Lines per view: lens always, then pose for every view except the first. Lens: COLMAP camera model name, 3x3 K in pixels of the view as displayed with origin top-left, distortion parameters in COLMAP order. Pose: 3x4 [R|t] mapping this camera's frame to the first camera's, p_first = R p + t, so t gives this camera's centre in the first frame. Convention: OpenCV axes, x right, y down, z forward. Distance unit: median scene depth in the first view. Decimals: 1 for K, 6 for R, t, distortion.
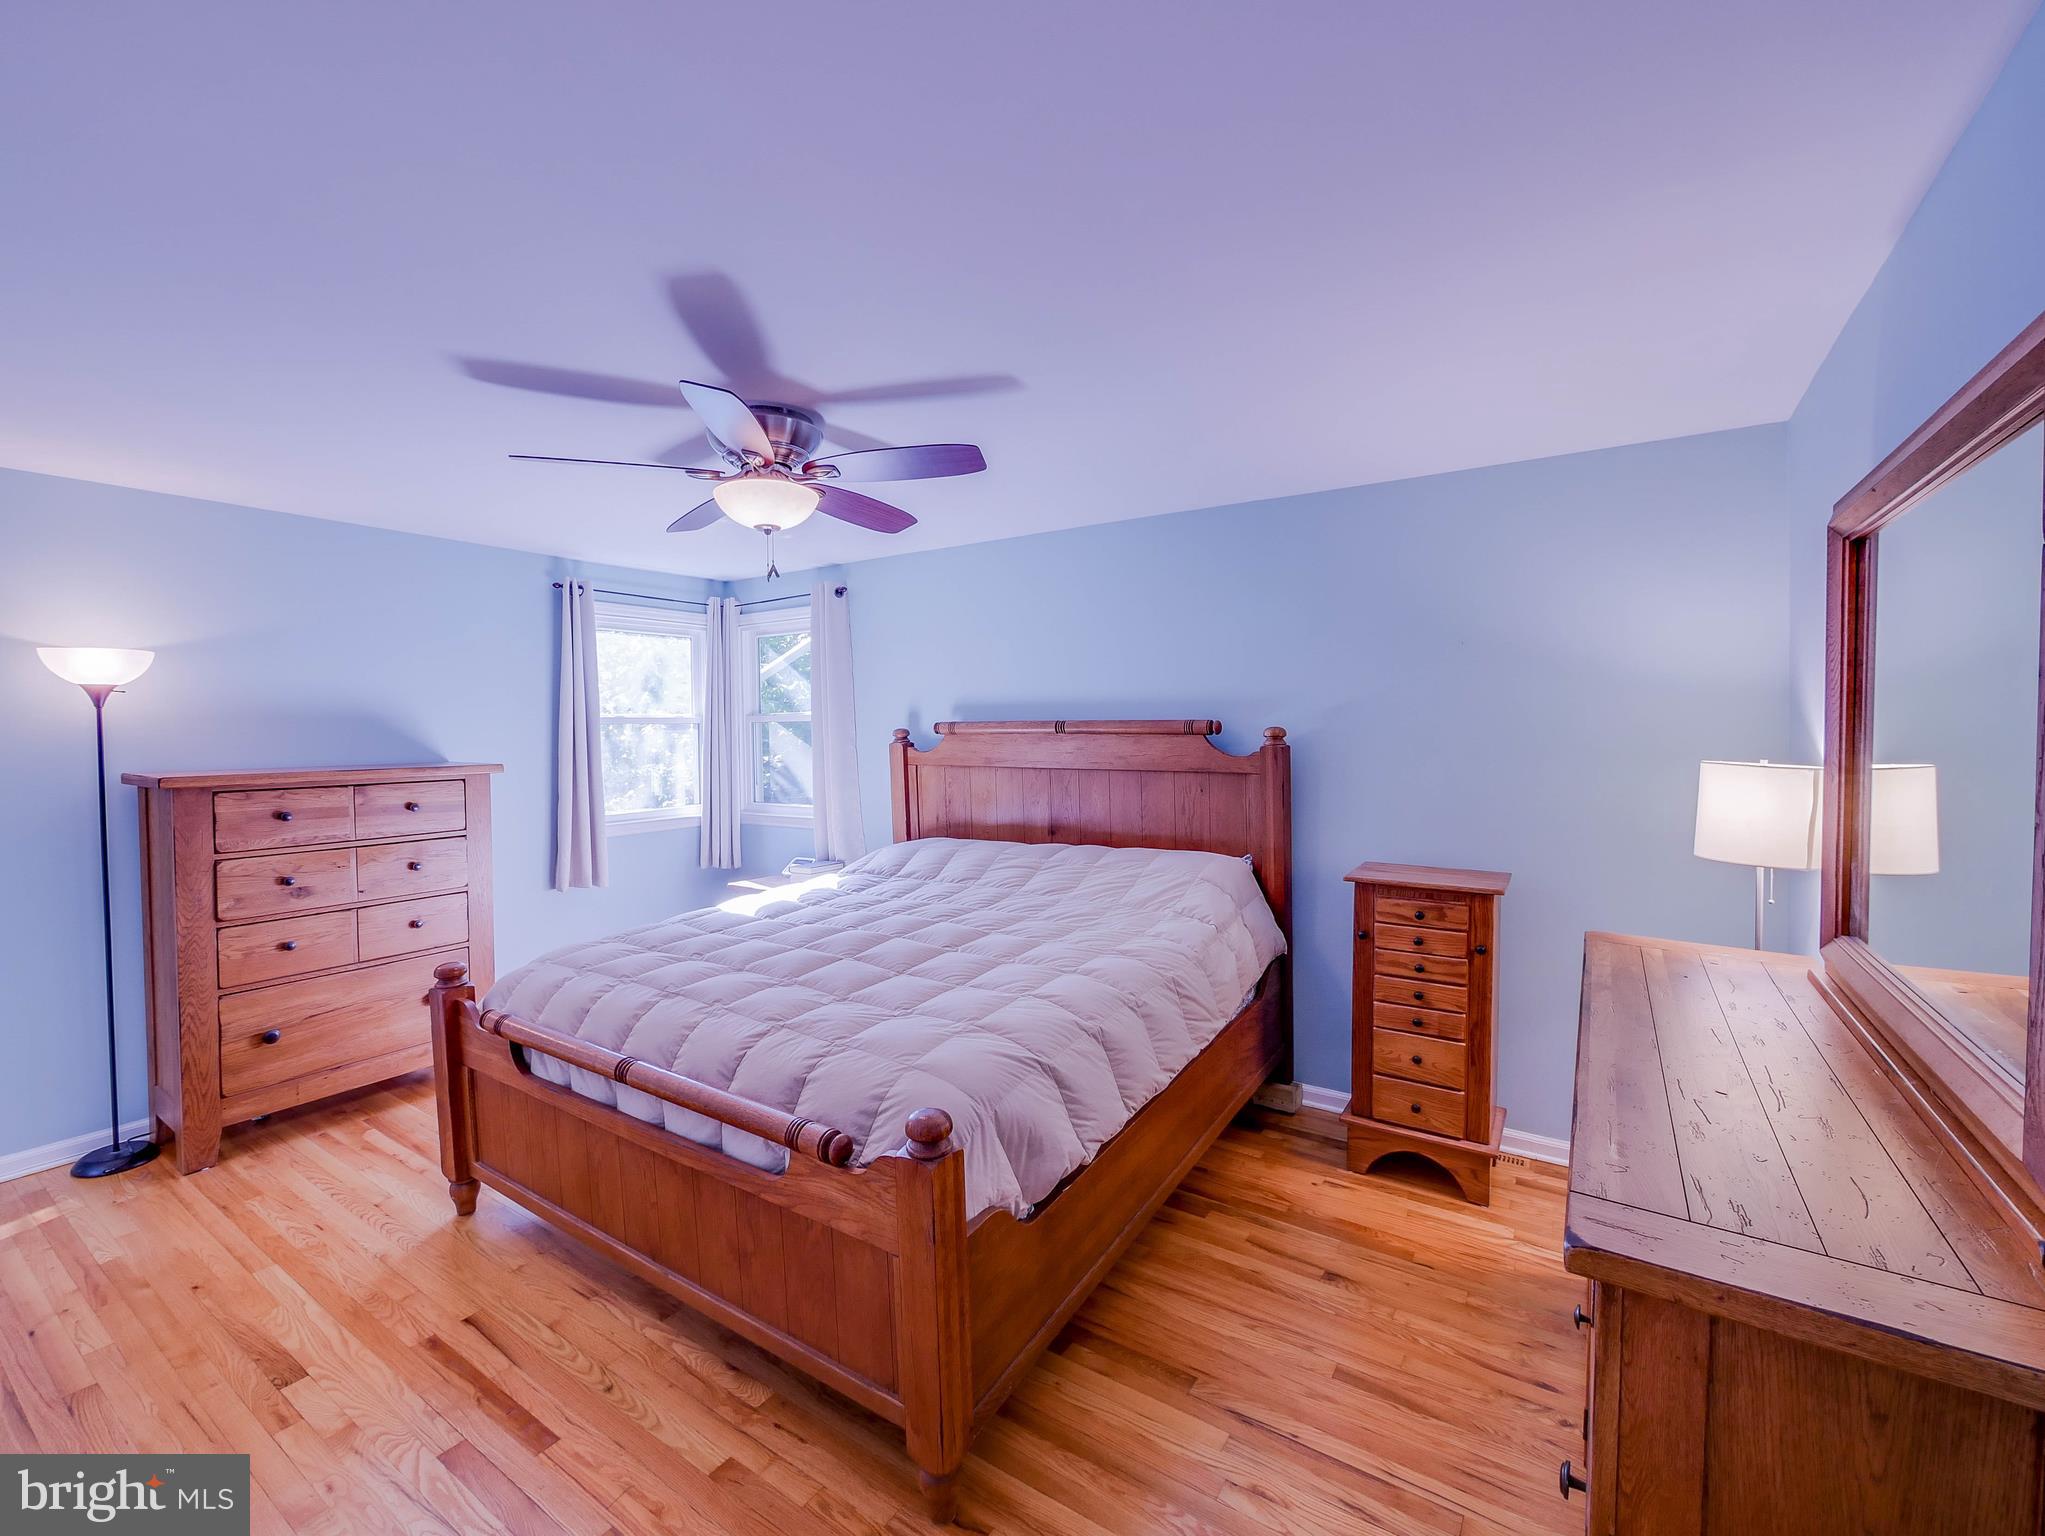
lens RADIAL K [[860.5, 0, 1013.5], [0, 860.5, 767.1], [0, 0, 1]] dist [-0.002294, -0.000129]
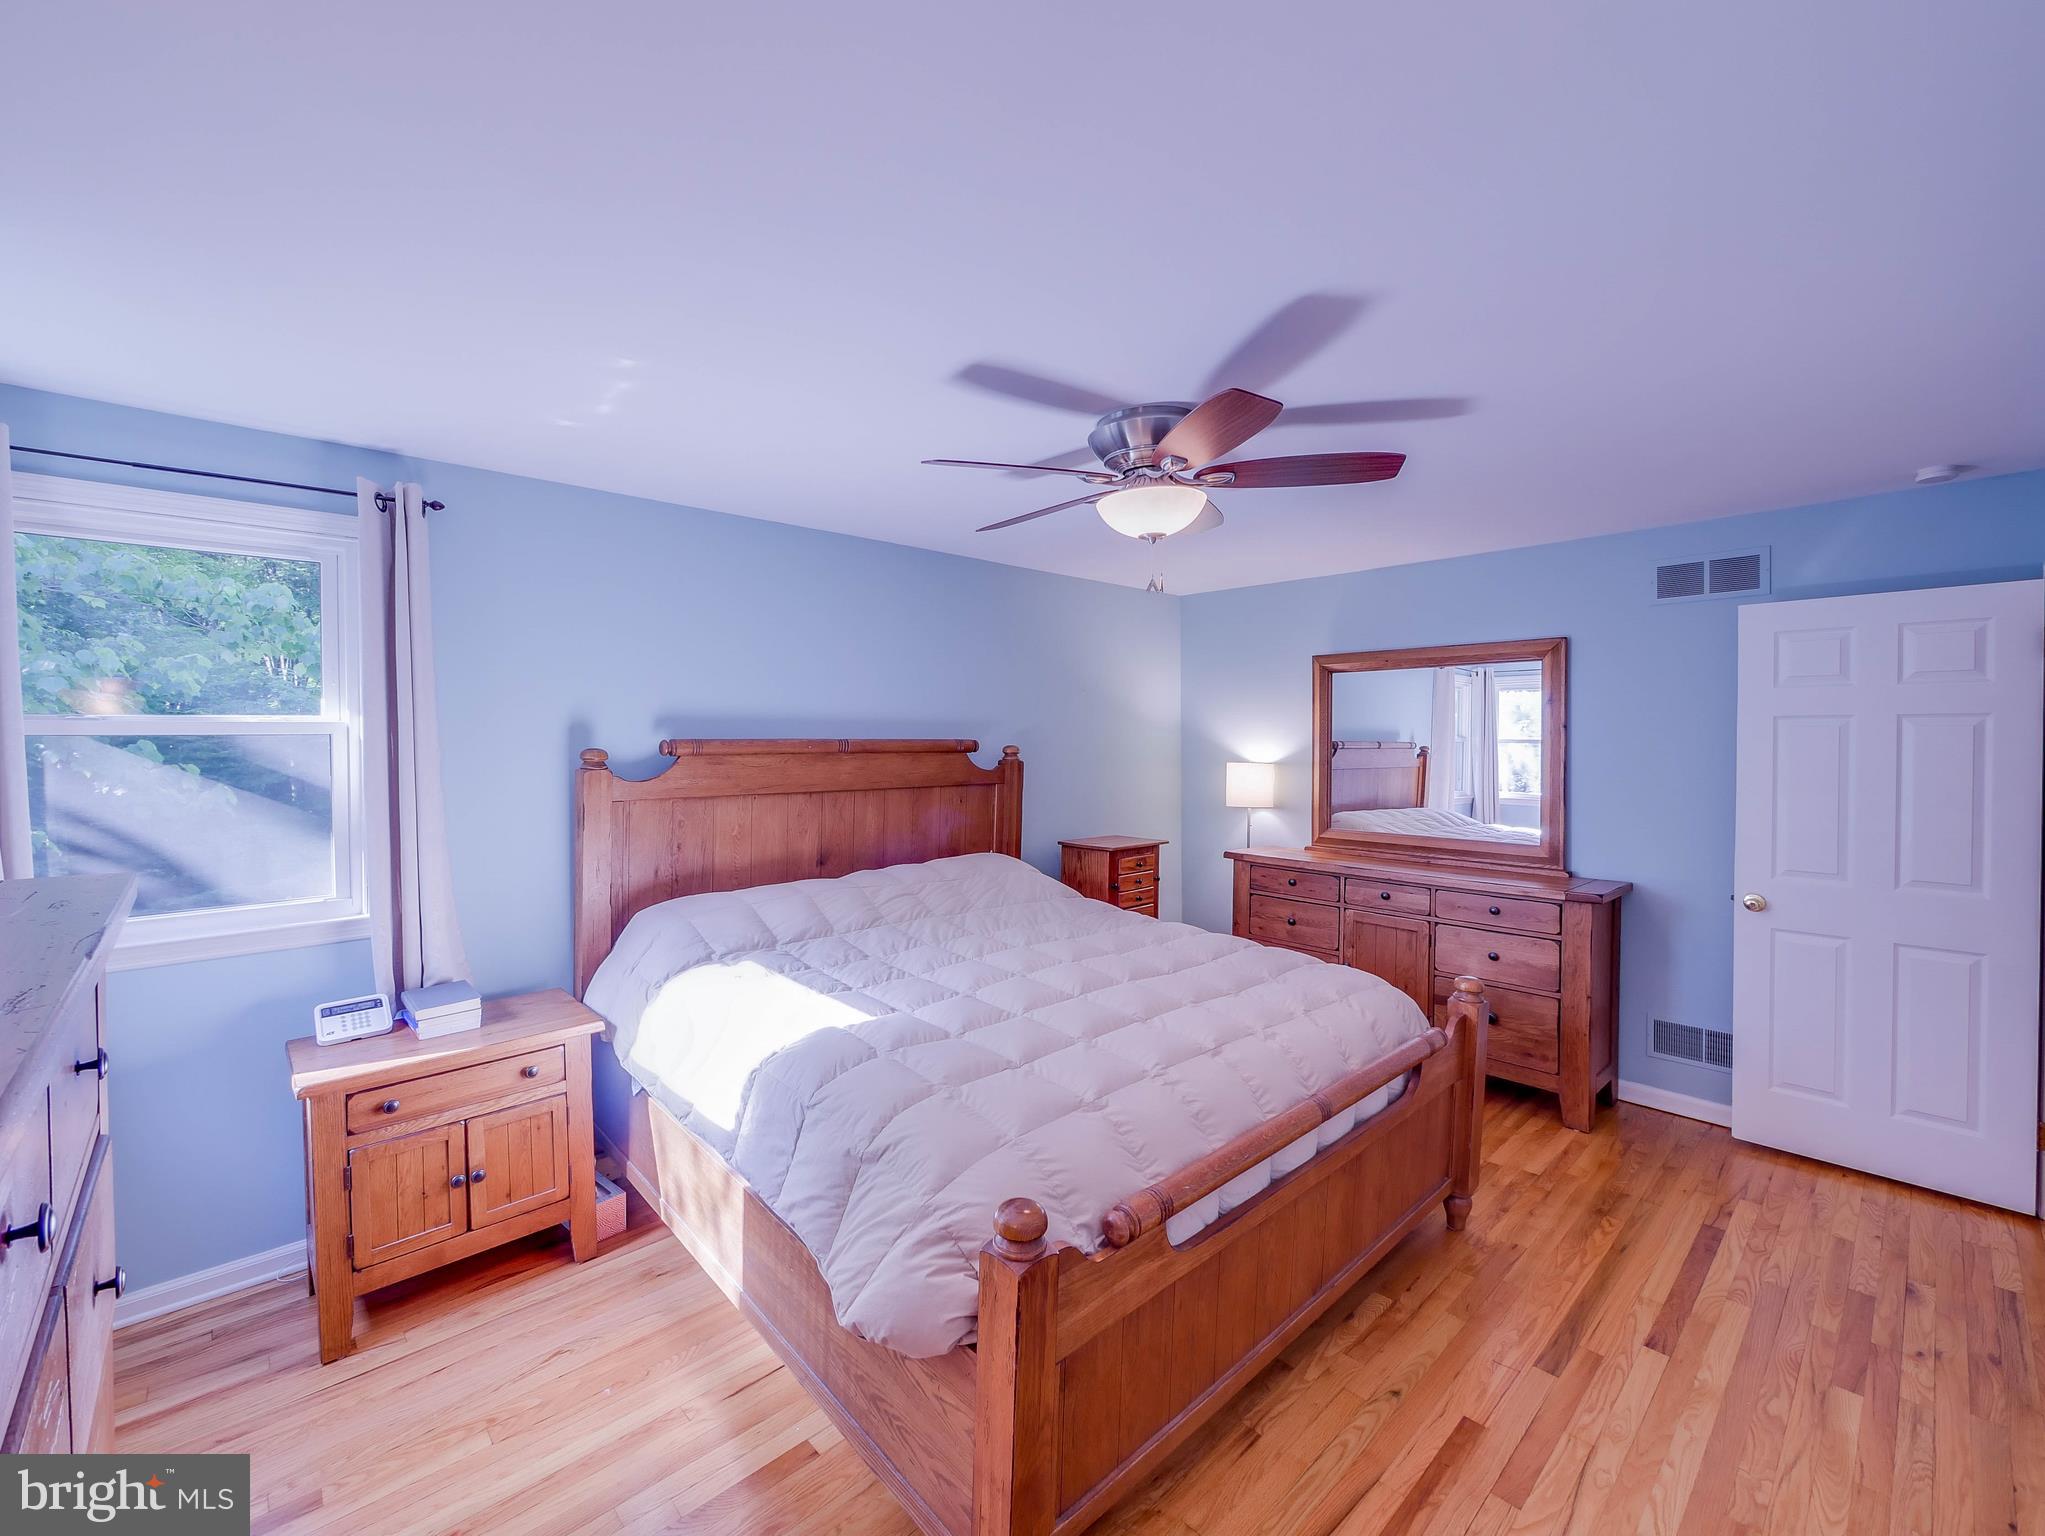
lens RADIAL K [[860.5, 0, 1010.1], [0, 860.5, 758.8], [0, 0, 1]] dist [-0.002294, -0.000129]
pose [[0.235558, -0.018951, 0.971675, -1.373259], [0.040647, 0.999127, 0.009633, -0.059193], [-0.971010, 0.037226, 0.236123, 1.029567]]
